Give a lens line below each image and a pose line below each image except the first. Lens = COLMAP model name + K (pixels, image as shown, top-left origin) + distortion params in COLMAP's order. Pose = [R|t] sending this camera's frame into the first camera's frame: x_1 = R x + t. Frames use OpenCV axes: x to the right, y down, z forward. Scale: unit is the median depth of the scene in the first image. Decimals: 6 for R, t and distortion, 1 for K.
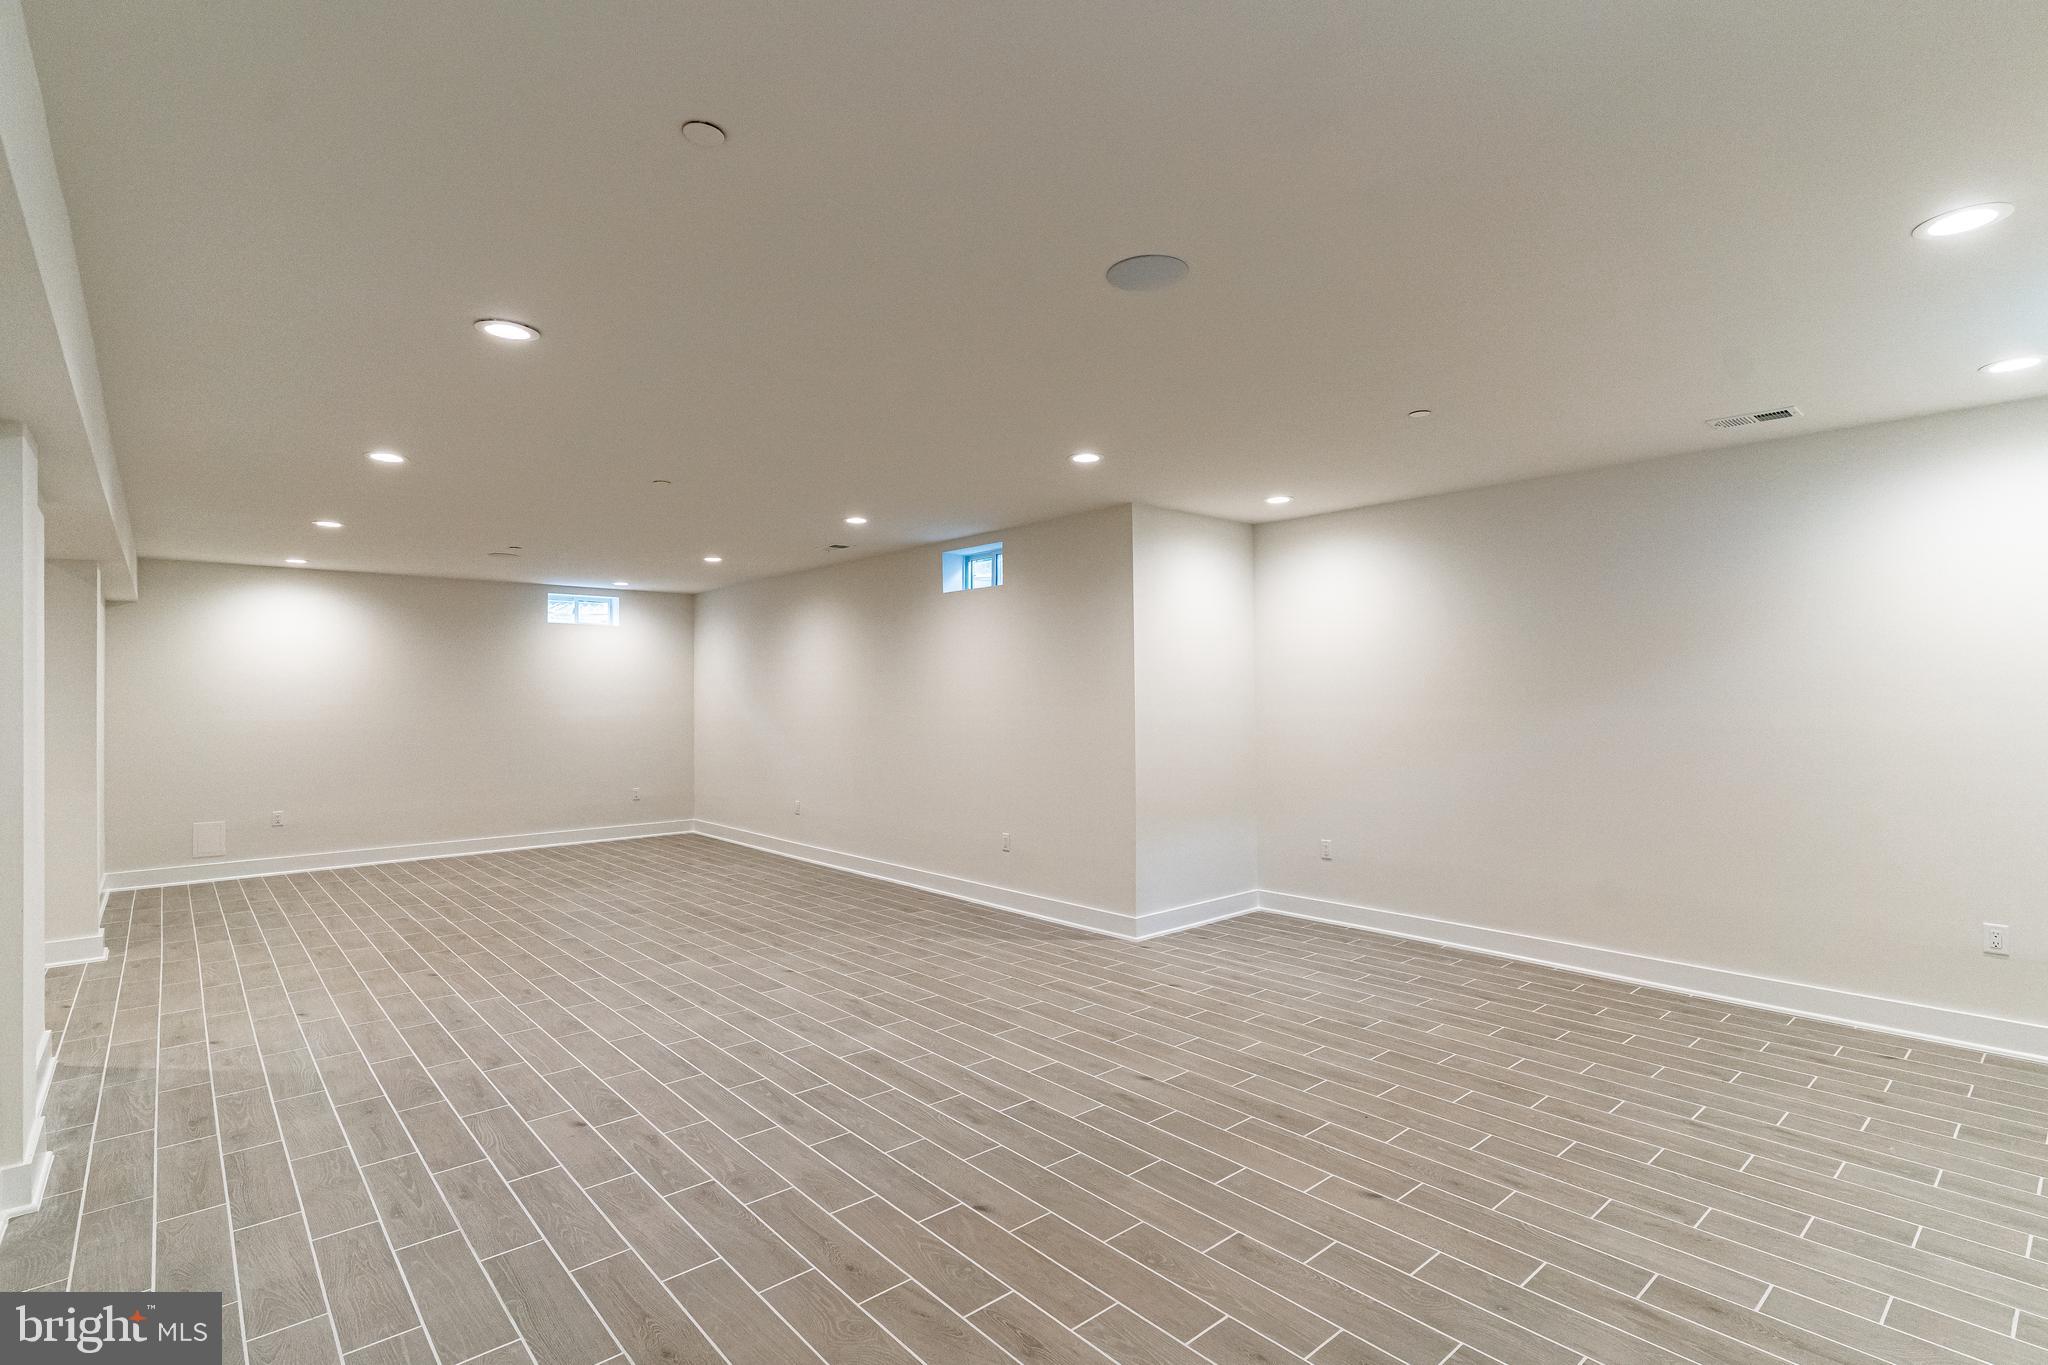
lens RADIAL K [[980.0, 0, 1009.9], [0, 980.0, 689.7], [0, 0, 1]] dist [0.003620, 0.000187]
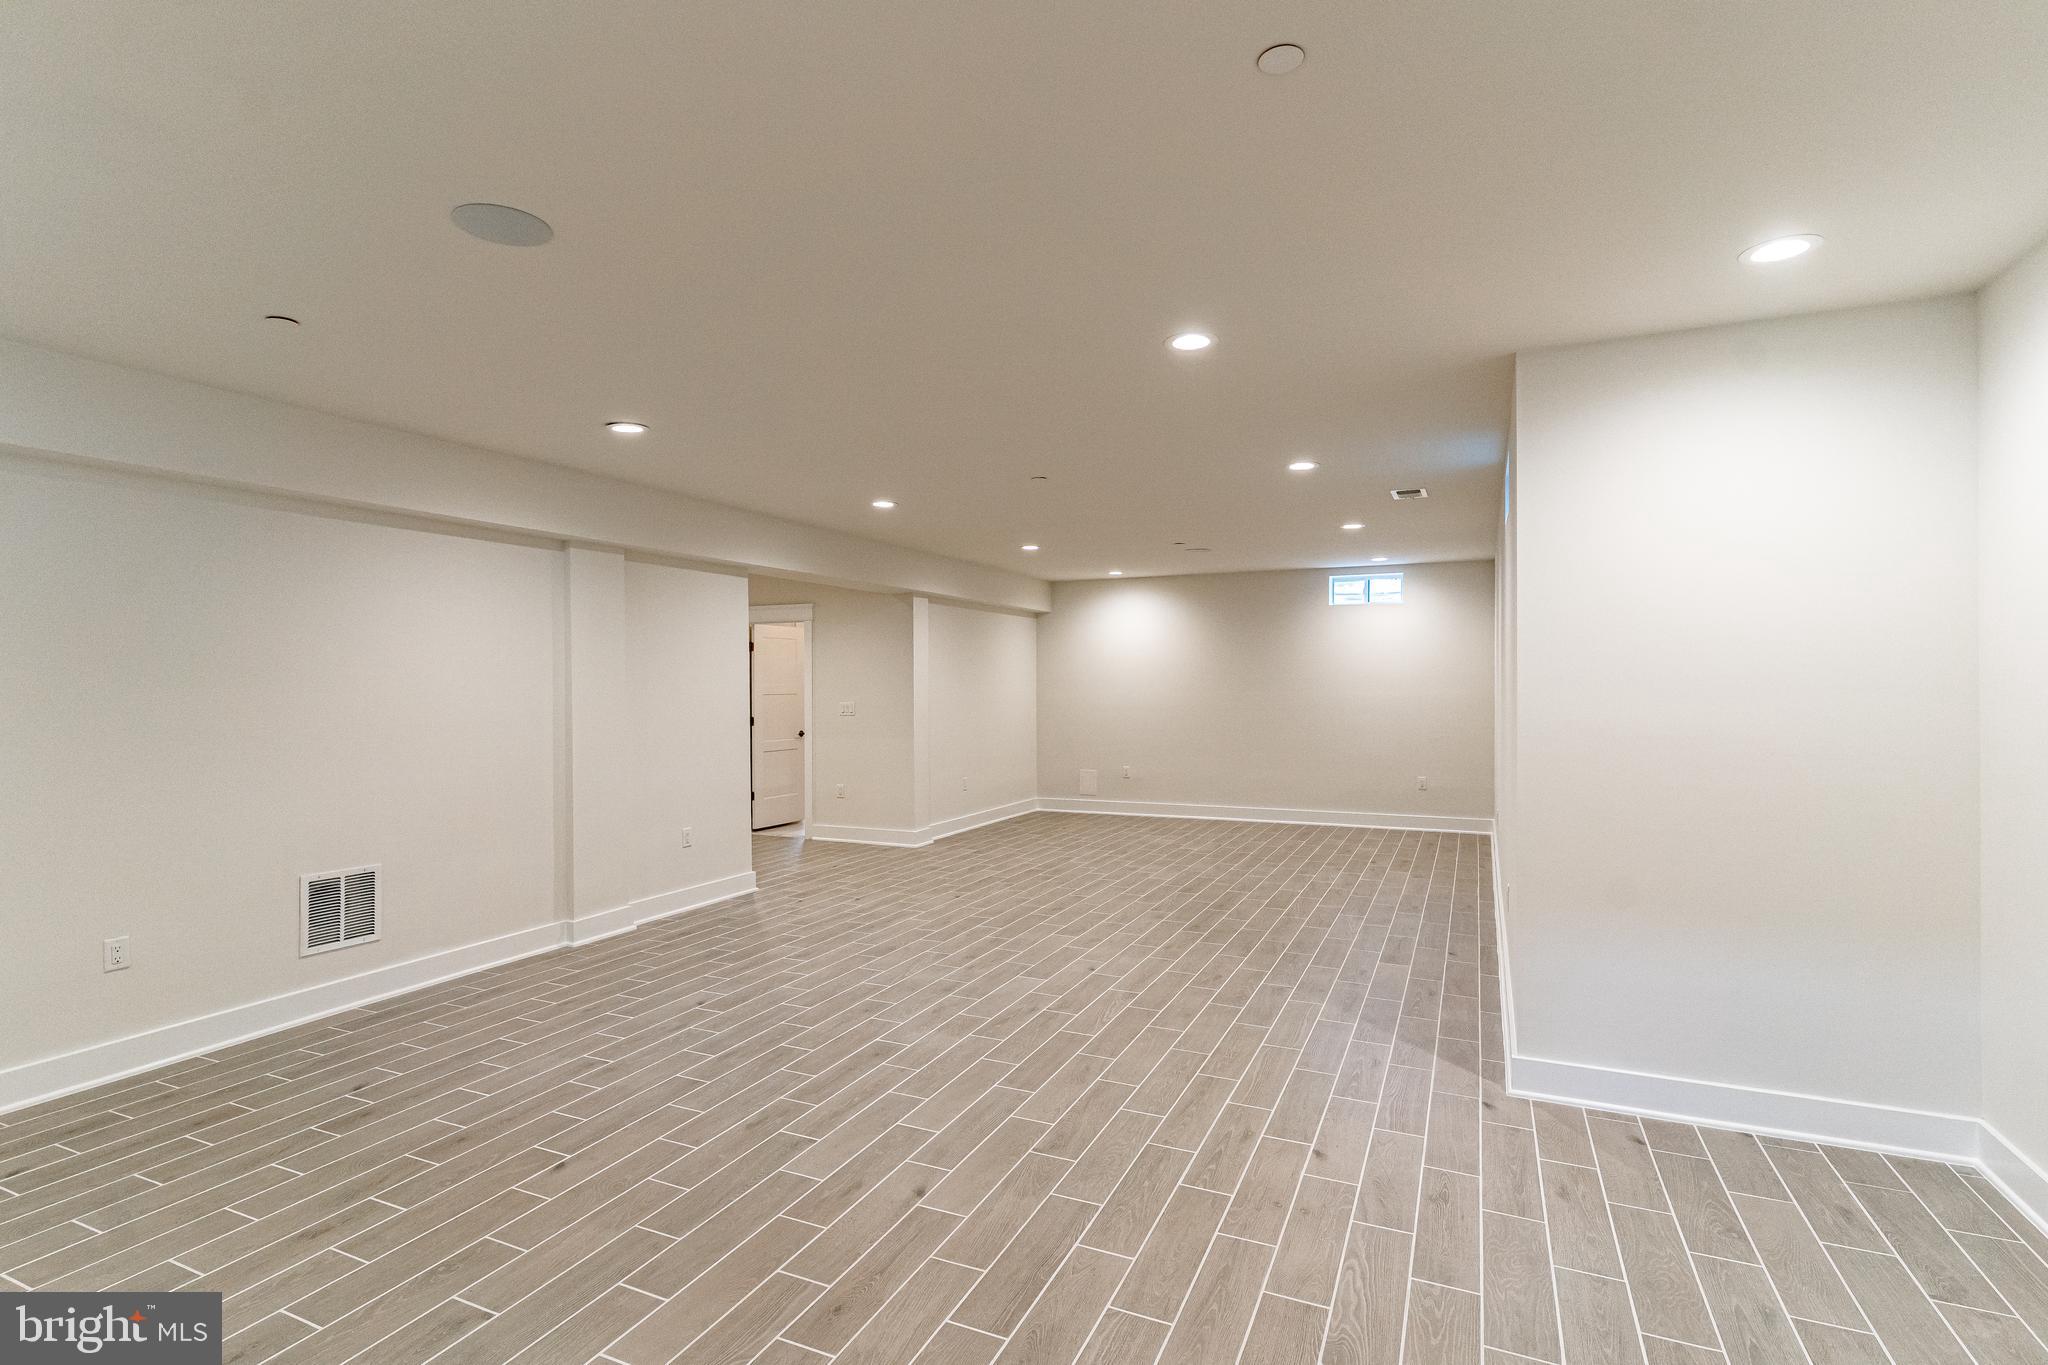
lens RADIAL K [[980.0, 0, 1015.2], [0, 980.0, 679.5], [0, 0, 1]] dist [0.003620, 0.000187]
pose [[0.410715, 0.002090, -0.911761, 0.709128], [0.009018, 0.999939, 0.006355, -0.001551], [0.911719, -0.010832, 0.410672, 0.630354]]
